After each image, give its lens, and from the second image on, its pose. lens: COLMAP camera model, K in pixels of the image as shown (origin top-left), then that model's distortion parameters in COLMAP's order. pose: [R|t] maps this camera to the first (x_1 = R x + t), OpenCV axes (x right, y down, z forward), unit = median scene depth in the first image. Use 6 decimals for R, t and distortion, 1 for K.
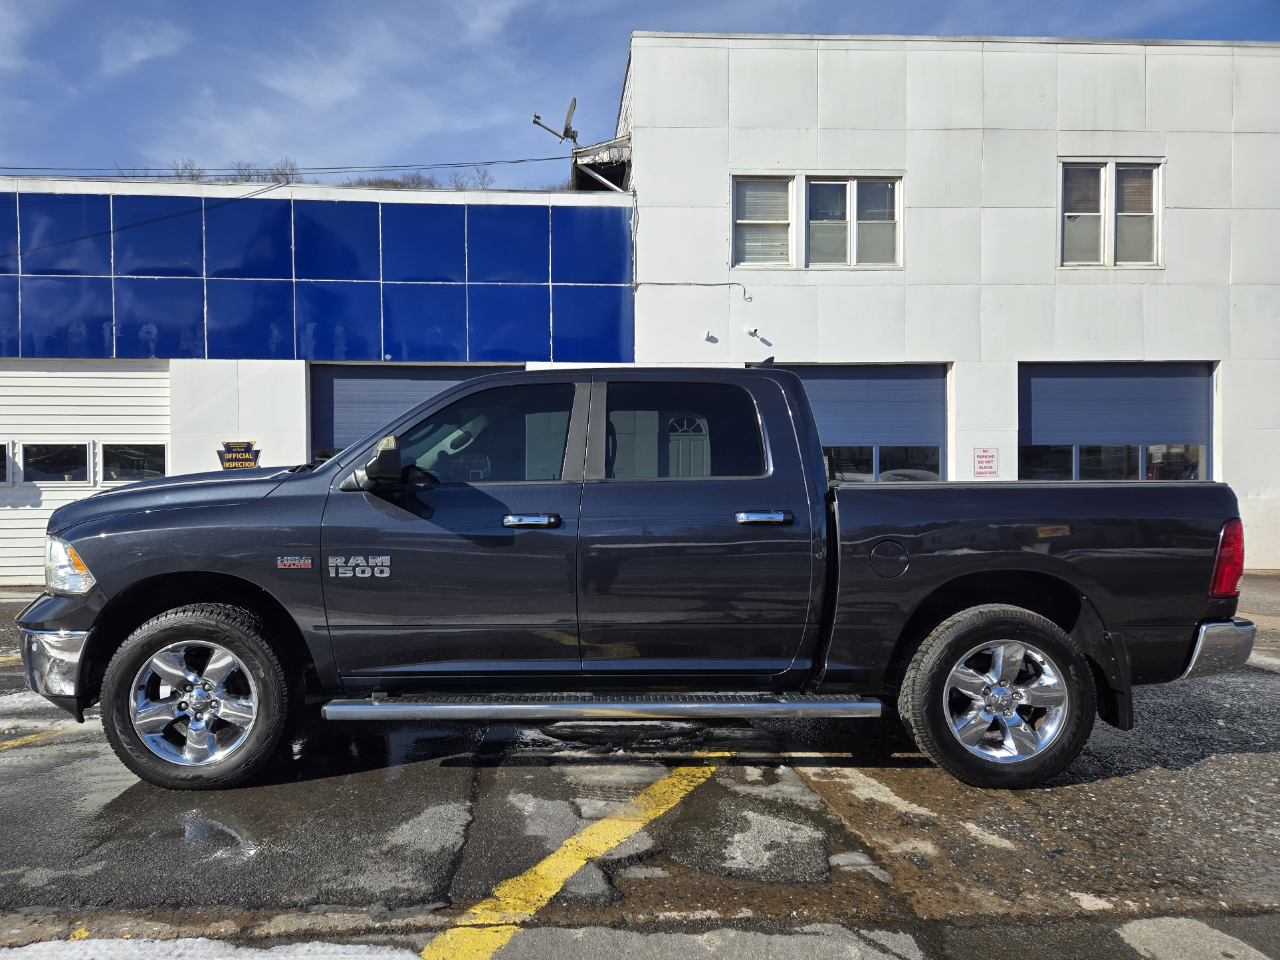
lens RADIAL K [[888.8, 0, 601.8], [0, 888.8, 497.0], [0, 0, 1]] dist [0.070841, -0.057135]
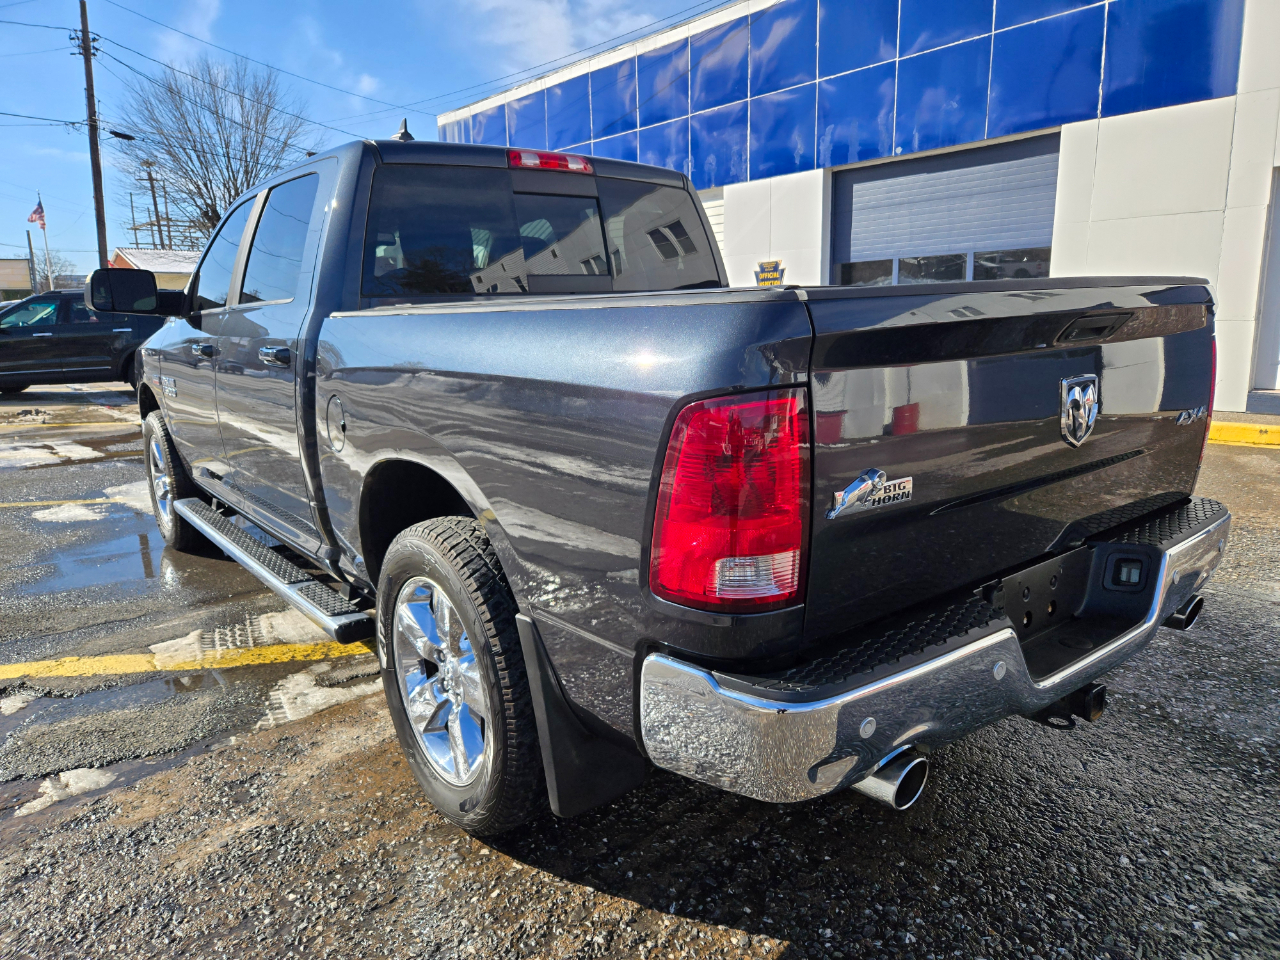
lens RADIAL K [[844.4, 0, 640.0], [0, 844.4, 480.0], [0, 0, 1]] dist [0.059902, -0.039985]
pose [[0.609108, 0.144661, -0.779783, 0.937769], [0.013571, 0.981179, 0.192624, -0.011848], [0.792971, -0.127911, 0.595680, 0.779416]]
